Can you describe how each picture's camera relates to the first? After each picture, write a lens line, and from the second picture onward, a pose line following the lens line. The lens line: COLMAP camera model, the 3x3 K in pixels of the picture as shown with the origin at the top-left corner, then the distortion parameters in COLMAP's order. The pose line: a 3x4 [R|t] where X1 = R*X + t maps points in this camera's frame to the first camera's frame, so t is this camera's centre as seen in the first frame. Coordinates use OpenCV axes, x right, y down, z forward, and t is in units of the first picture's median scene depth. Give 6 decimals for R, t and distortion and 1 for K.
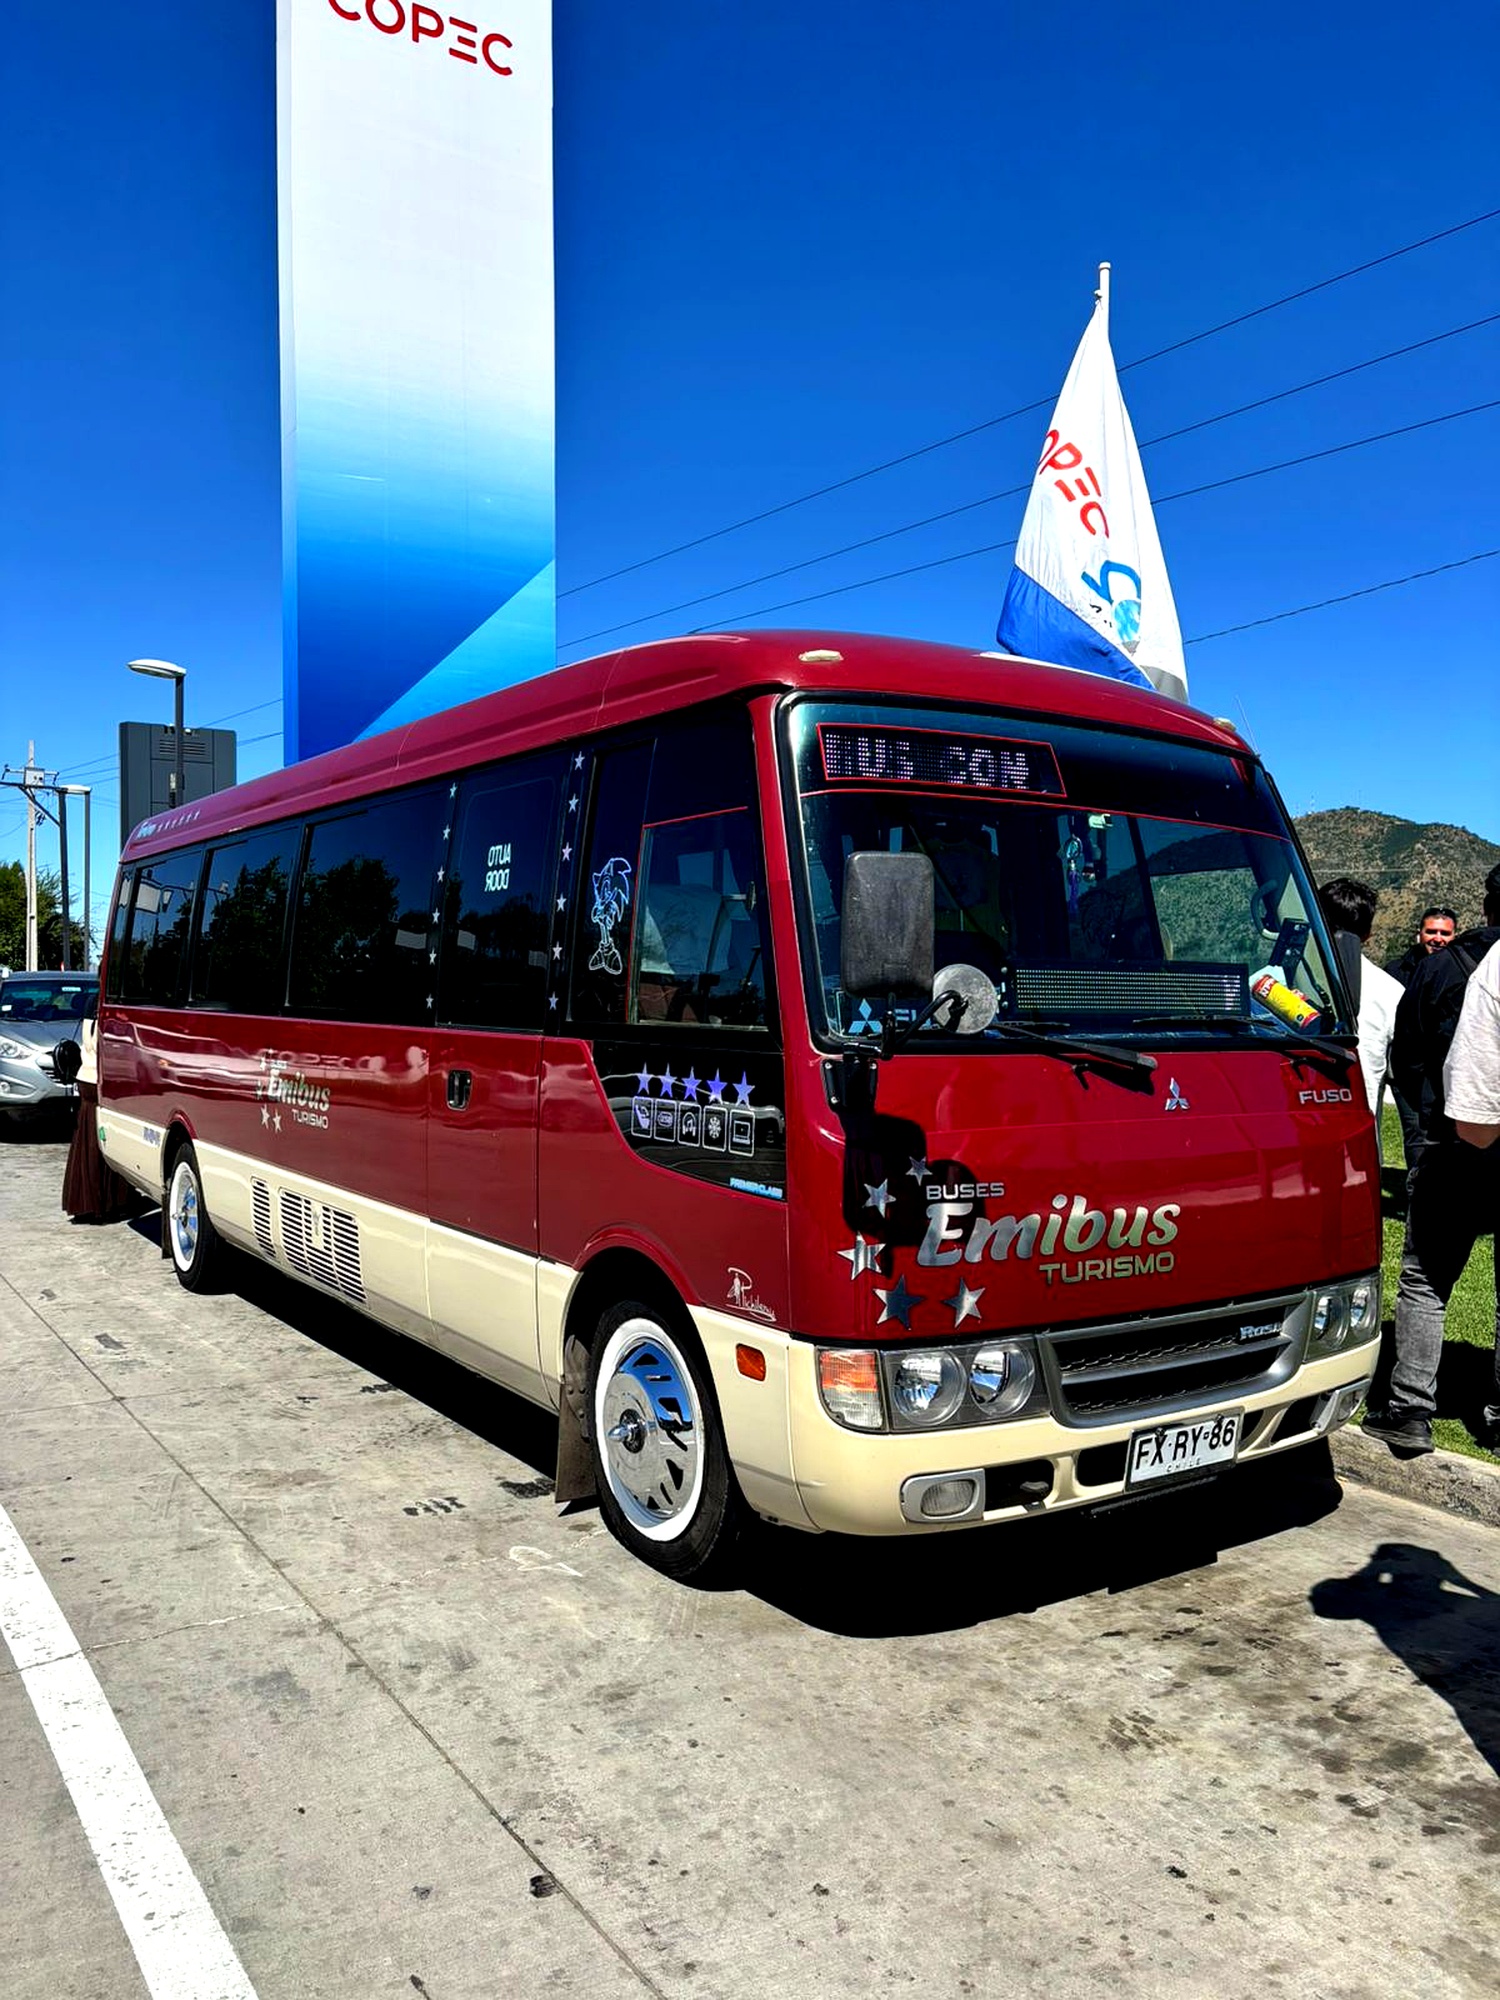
lens RADIAL K [[1550.6, 0, 757.2], [0, 1550.6, 960.3], [0, 0, 1]] dist [-0.059574, -0.001033]
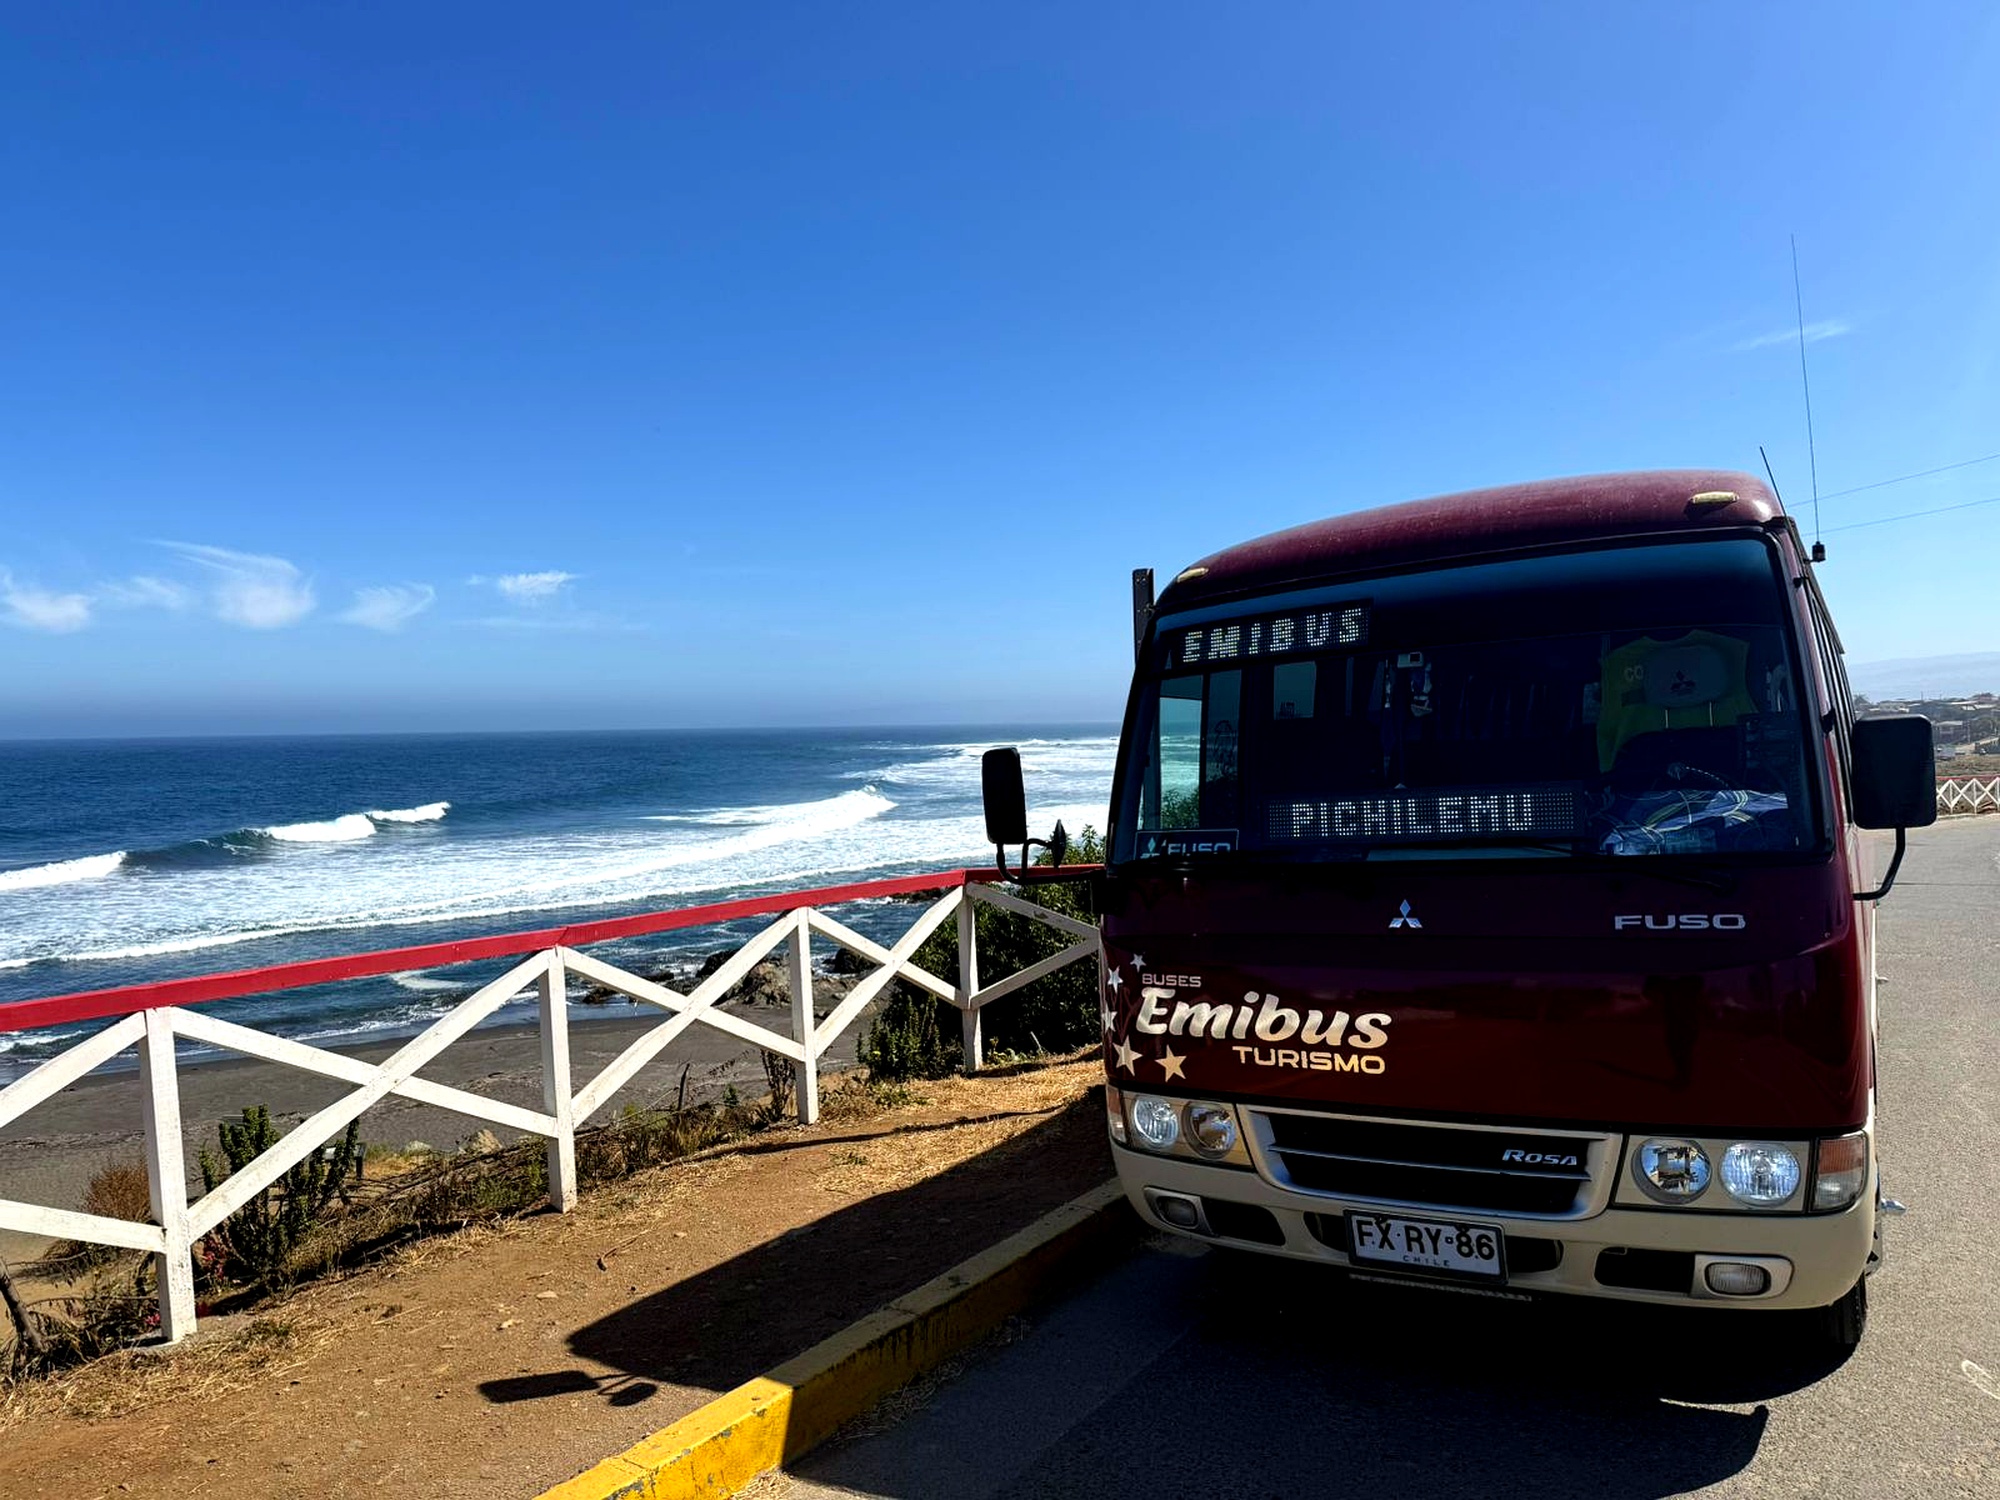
lens RADIAL K [[1400.3, 0, 989.4], [0, 1400.3, 760.2], [0, 0, 1]] dist [0.118091, -0.213789]
pose [[0.405834, -0.059669, -0.911997, 1.112325], [0.085218, 0.995990, -0.027242, -0.019888], [0.909965, -0.066662, 0.409292, 0.345025]]
